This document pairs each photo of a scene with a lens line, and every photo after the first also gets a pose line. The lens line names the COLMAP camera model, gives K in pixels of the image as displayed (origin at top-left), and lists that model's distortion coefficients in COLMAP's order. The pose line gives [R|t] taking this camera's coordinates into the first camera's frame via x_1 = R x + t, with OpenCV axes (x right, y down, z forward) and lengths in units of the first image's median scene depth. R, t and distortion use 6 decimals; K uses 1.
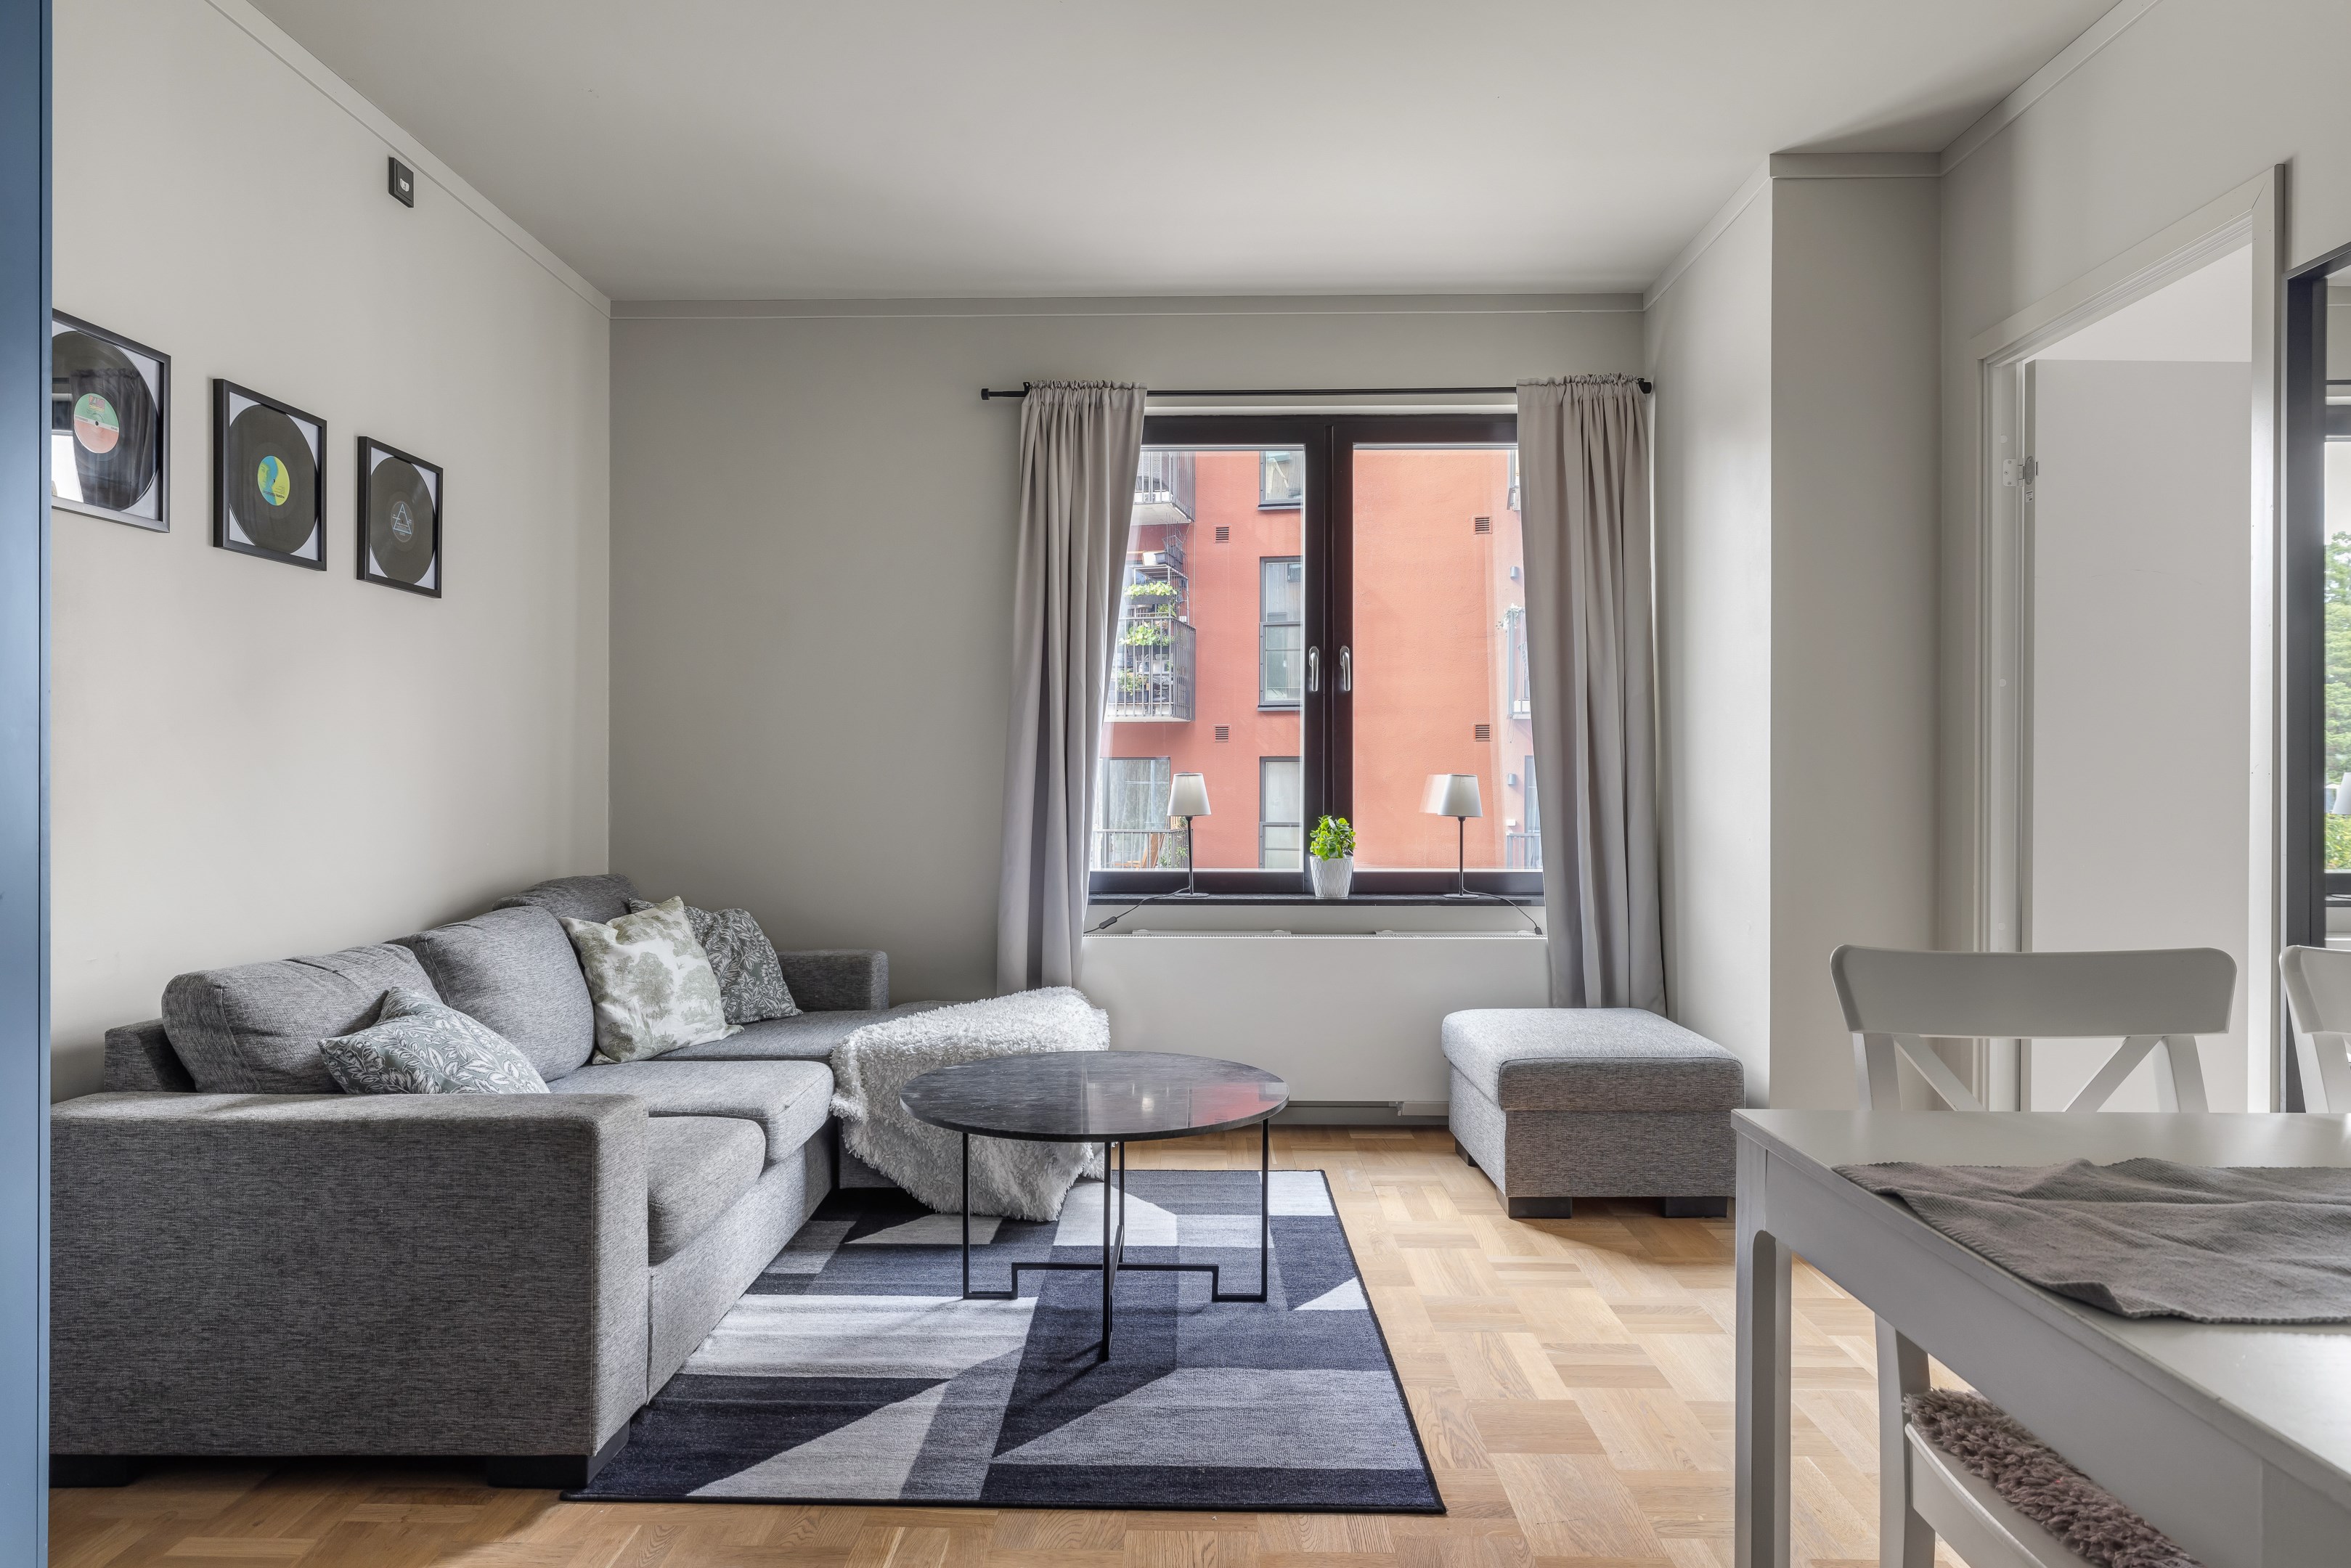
lens RADIAL K [[1418.6, 0, 1173.3], [0, 1418.6, 787.1], [0, 0, 1]] dist [0.001358, -0.000486]
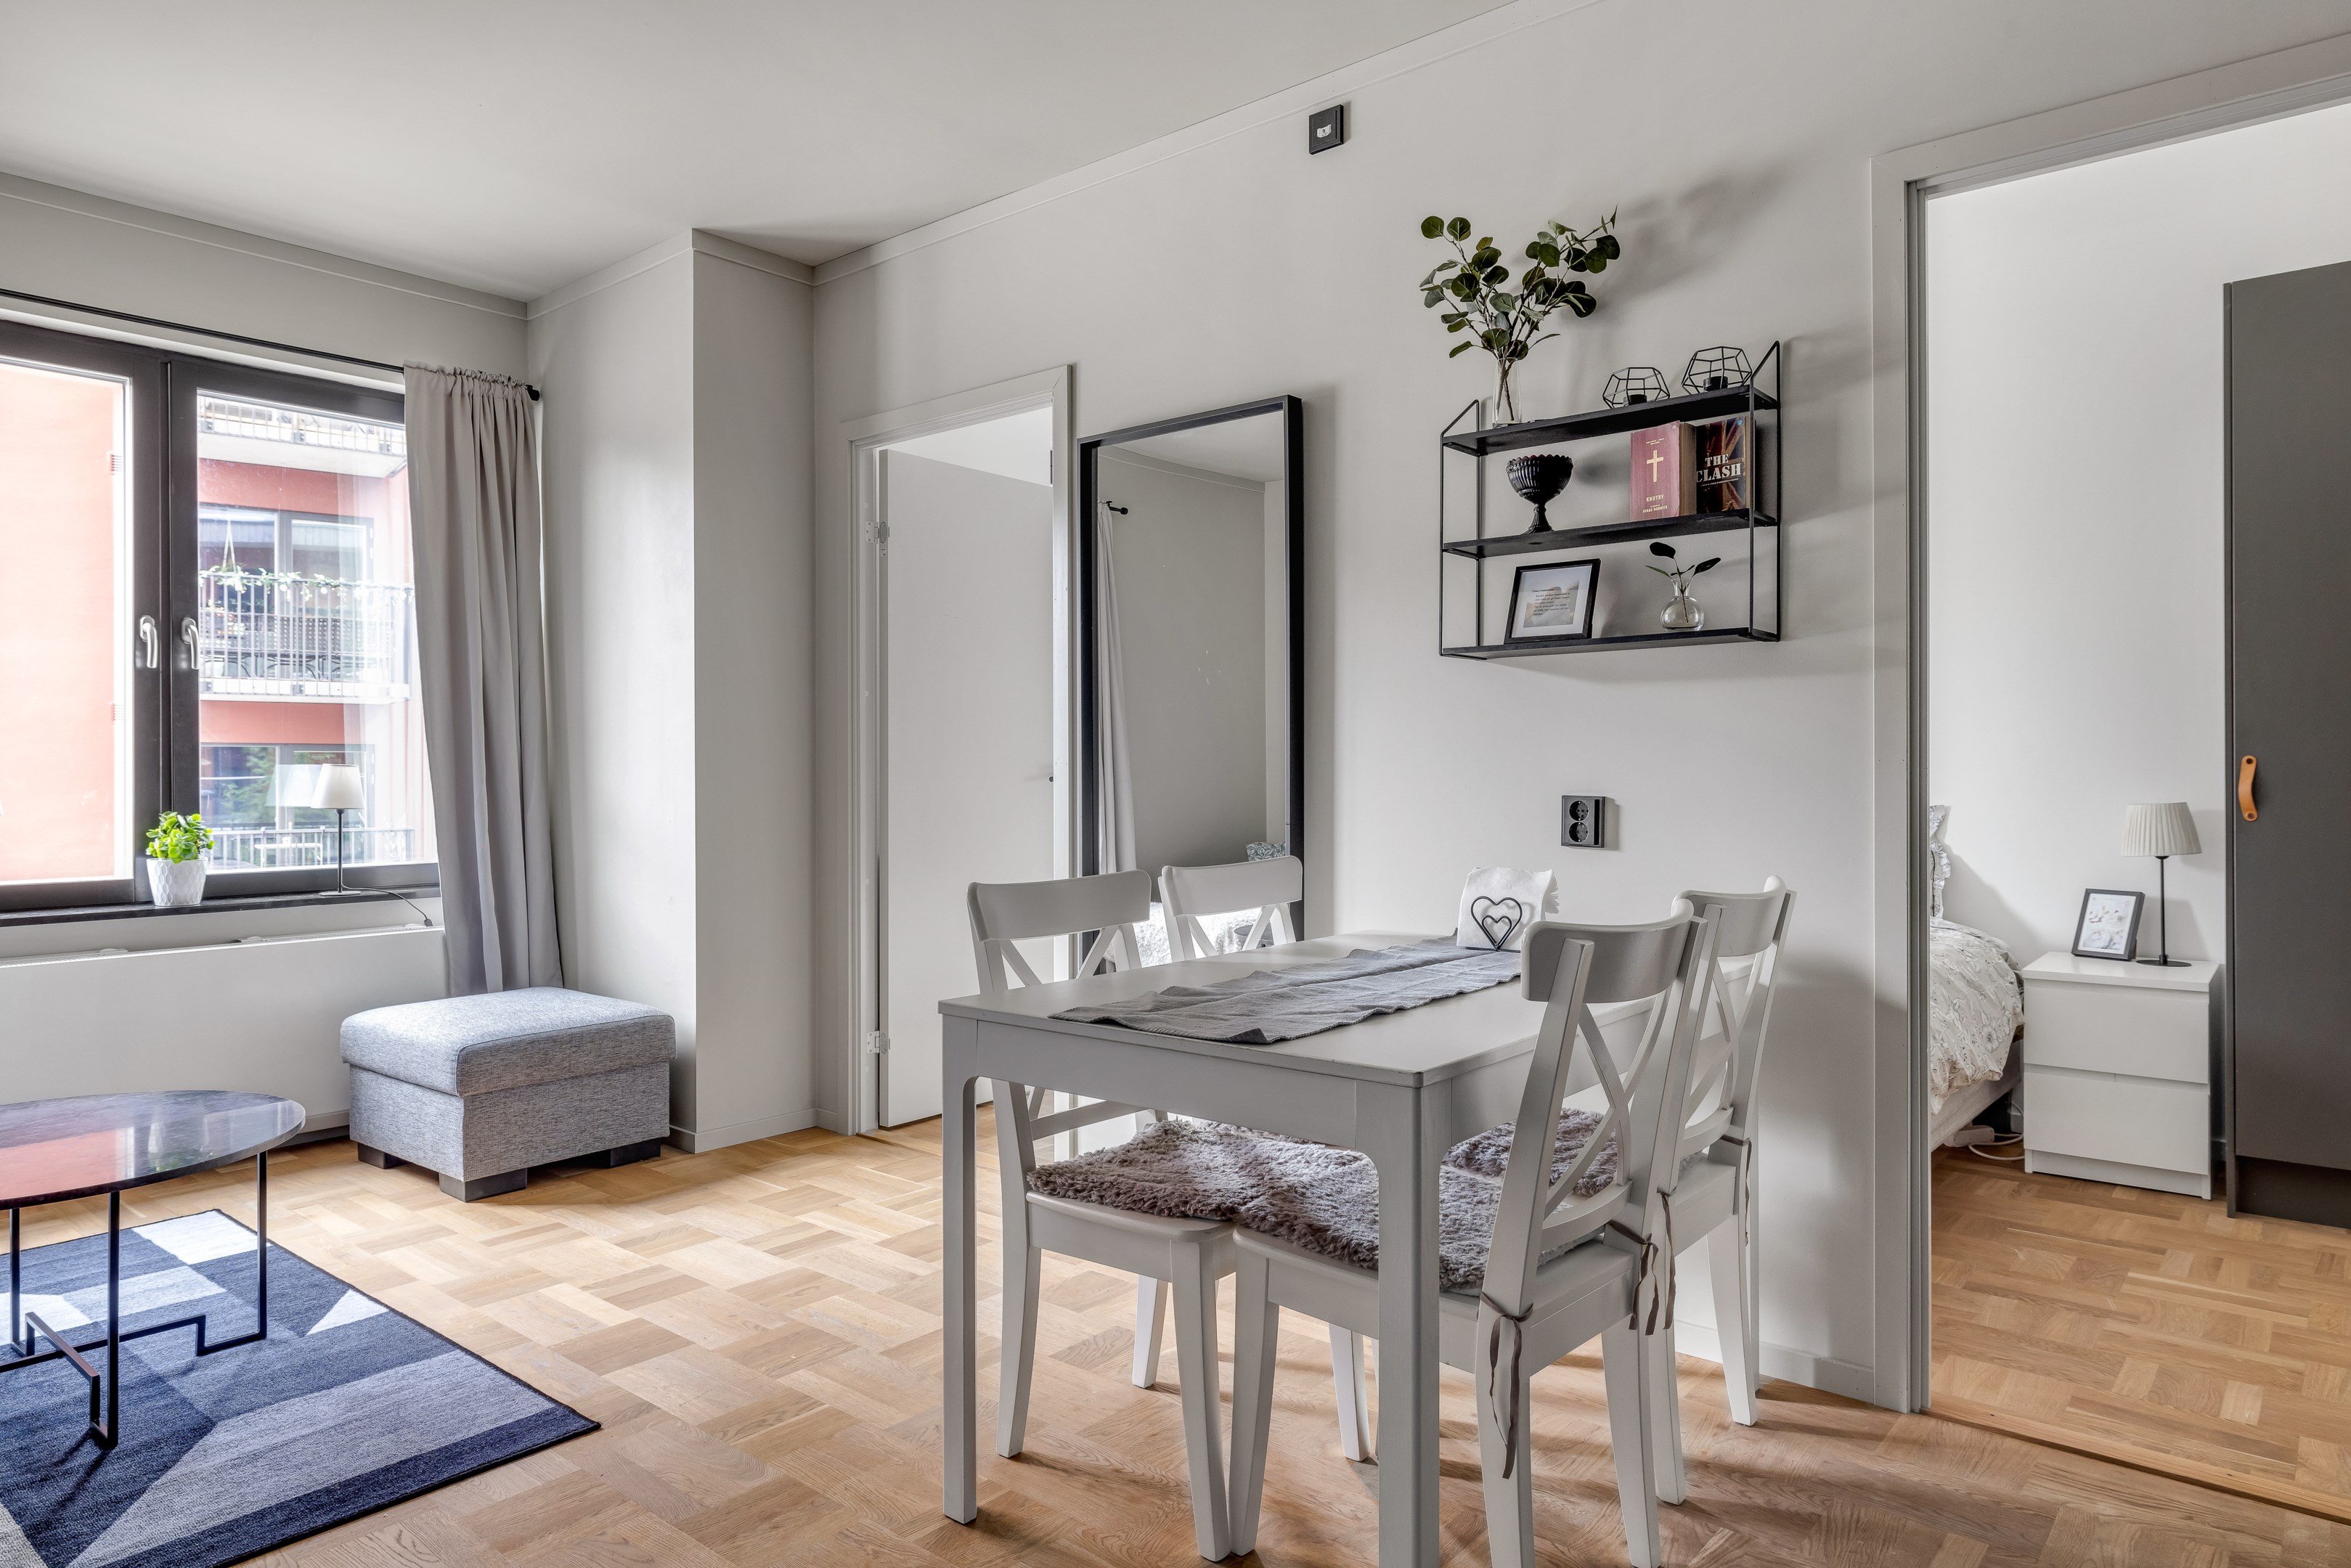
lens RADIAL K [[1418.6, 0, 1179.9], [0, 1418.6, 775.2], [0, 0, 1]] dist [0.001358, -0.000486]
pose [[0.629217, -0.007559, 0.777193, -0.235805], [0.007053, 0.999967, 0.004015, -0.002080], [-0.777198, 0.002955, 0.629250, -0.036500]]
